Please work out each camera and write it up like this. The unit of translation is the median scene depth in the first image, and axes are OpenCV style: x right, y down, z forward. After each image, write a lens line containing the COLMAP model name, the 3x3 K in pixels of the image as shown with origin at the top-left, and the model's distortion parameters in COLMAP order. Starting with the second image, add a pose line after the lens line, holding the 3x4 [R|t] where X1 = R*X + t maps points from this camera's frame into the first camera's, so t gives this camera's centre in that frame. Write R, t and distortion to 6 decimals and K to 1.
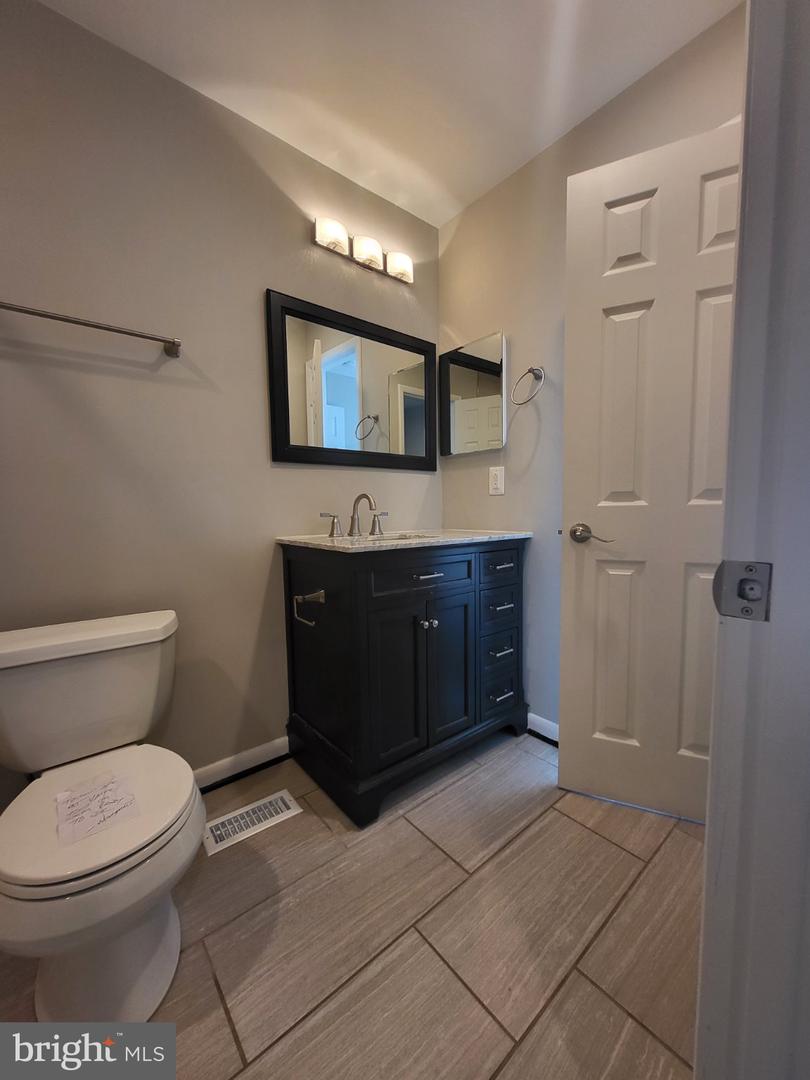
lens RADIAL K [[425.1, 0, 410.1], [0, 425.1, 544.2], [0, 0, 1]] dist [-0.000709, -0.000087]
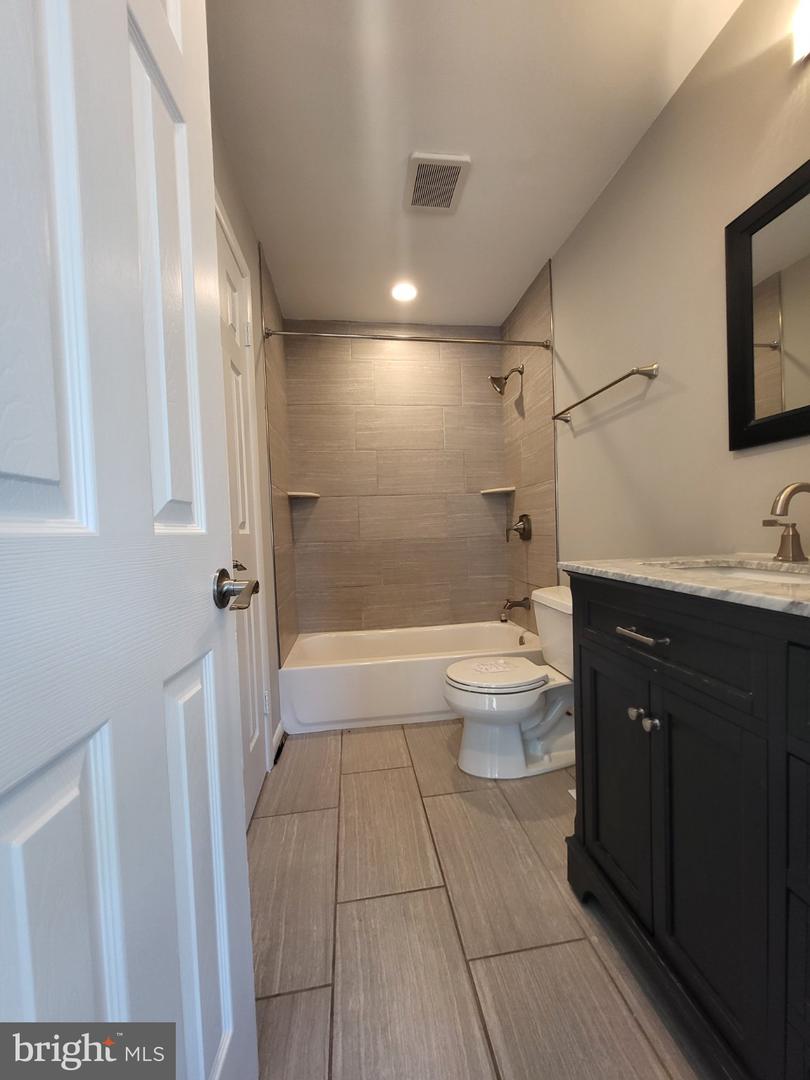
lens RADIAL K [[425.1, 0, 411.7], [0, 425.1, 540.8], [0, 0, 1]] dist [-0.000709, -0.000087]
pose [[-0.530580, 0.055929, -0.845788, 0.922428], [-0.028579, 0.996073, 0.083795, -0.124071], [0.847153, 0.068631, -0.526898, 1.379577]]
